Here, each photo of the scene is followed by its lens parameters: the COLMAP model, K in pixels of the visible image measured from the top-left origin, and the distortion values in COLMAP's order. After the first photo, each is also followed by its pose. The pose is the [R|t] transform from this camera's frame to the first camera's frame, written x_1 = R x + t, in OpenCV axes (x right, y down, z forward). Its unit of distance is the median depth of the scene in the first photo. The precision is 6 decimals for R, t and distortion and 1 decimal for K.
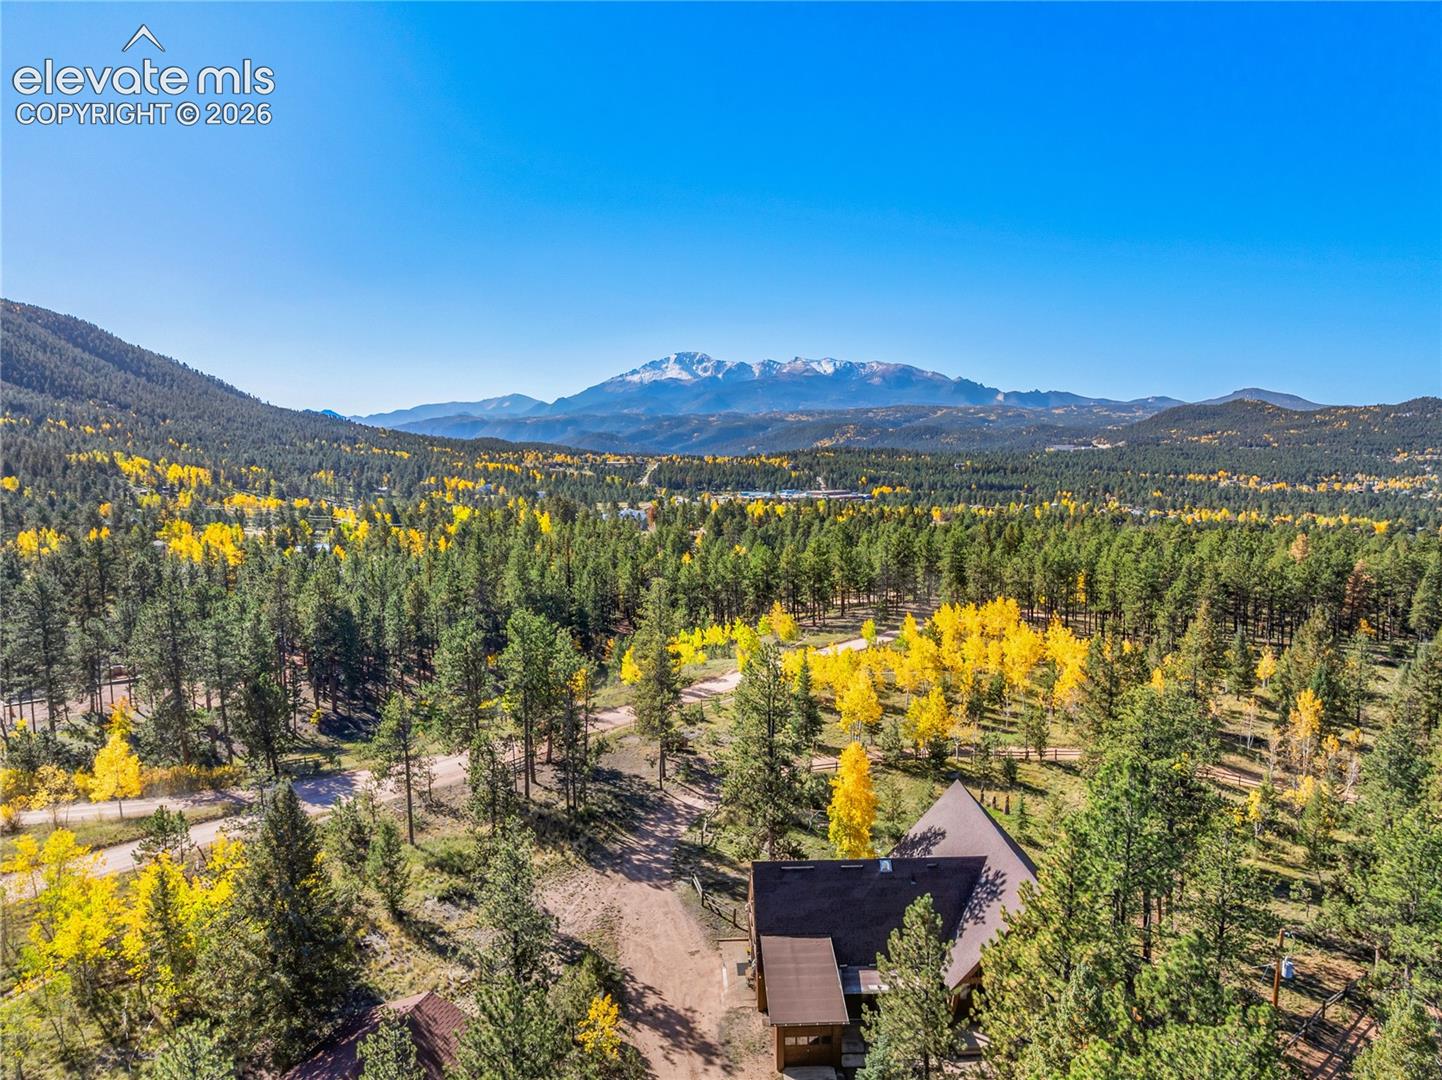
lens RADIAL K [[998.5, 0, 734.8], [0, 998.5, 541.6], [0, 0, 1]] dist [-0.035026, 0.004753]
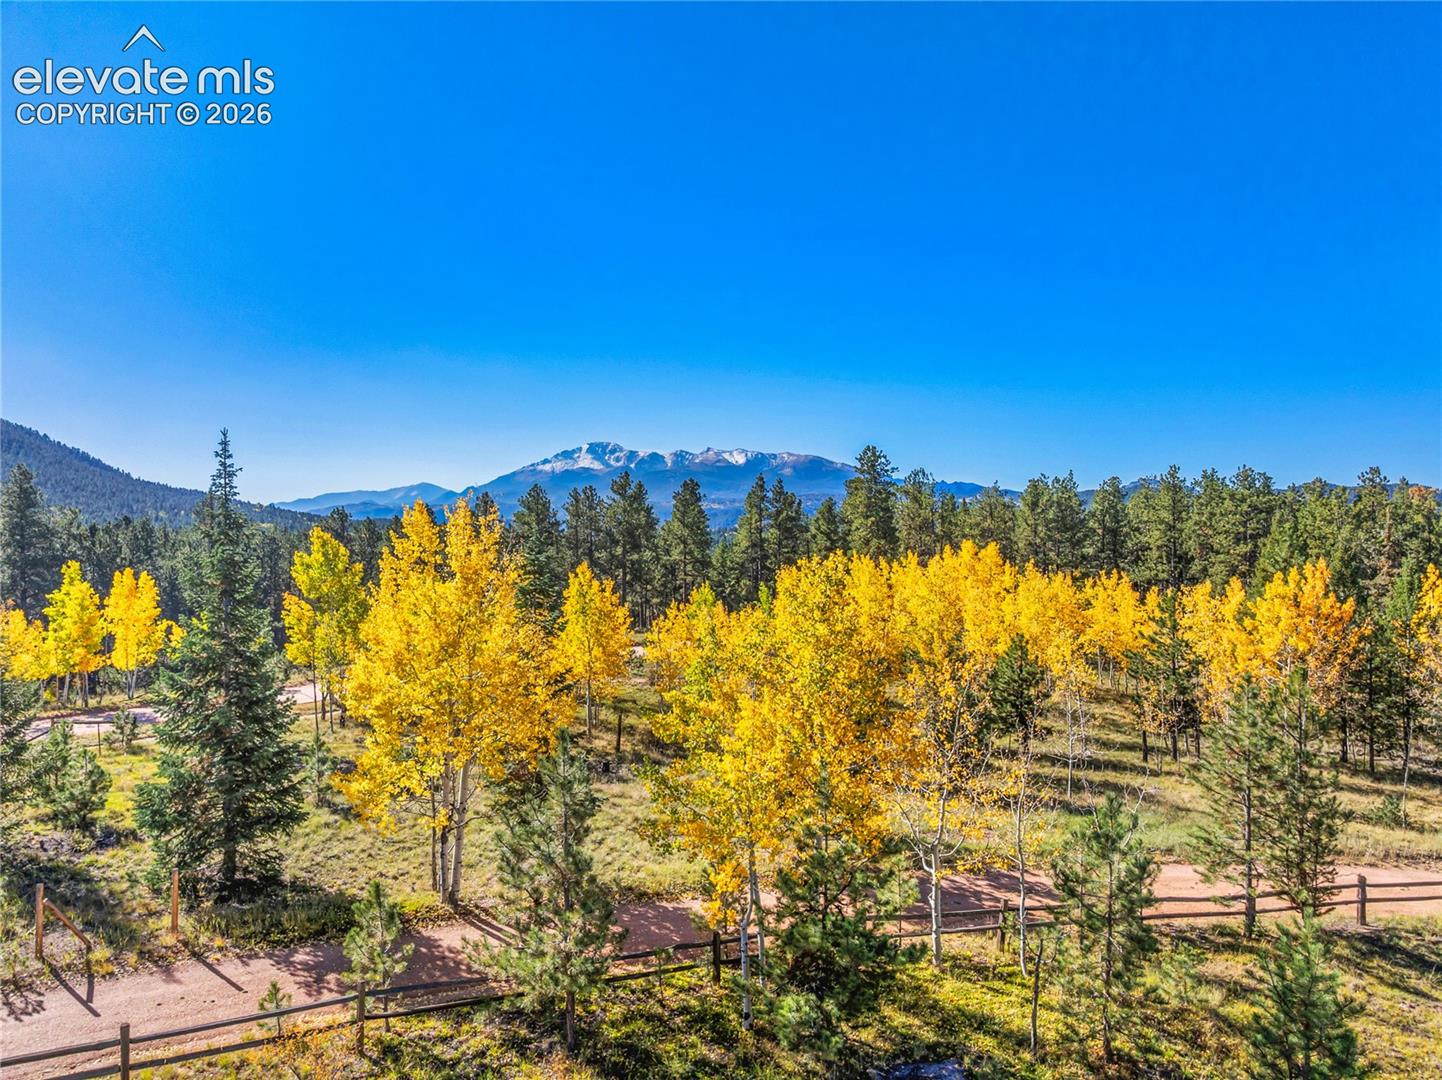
lens RADIAL K [[998.5, 0, 727.7], [0, 998.5, 533.4], [0, 0, 1]] dist [-0.035026, 0.004753]
pose [[0.996866, 0.000578, 0.079108, 0.022565], [0.007297, 0.995039, -0.099218, 0.021090], [-0.078773, 0.099484, 0.991916, 0.108059]]
